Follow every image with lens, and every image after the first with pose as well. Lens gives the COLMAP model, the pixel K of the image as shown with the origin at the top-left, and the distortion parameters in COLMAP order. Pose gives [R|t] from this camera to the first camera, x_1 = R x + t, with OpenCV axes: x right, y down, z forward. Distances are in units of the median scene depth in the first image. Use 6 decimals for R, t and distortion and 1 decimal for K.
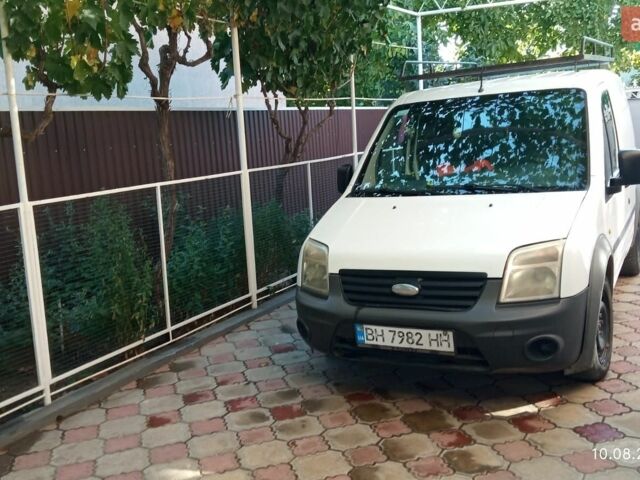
lens RADIAL K [[661.8, 0, 318.8], [0, 661.8, 273.4], [0, 0, 1]] dist [0.074981, 0.006388]
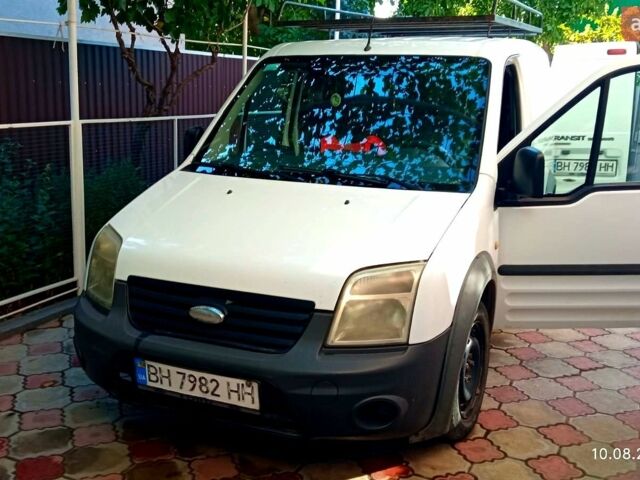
lens RADIAL K [[661.8, 0, 318.8], [0, 661.8, 273.4], [0, 0, 1]] dist [0.074981, 0.006388]
pose [[0.993286, 0.067180, 0.094180, 0.123699], [-0.073120, 0.995450, 0.061101, -0.050031], [-0.089647, -0.067577, 0.993678, 0.191193]]
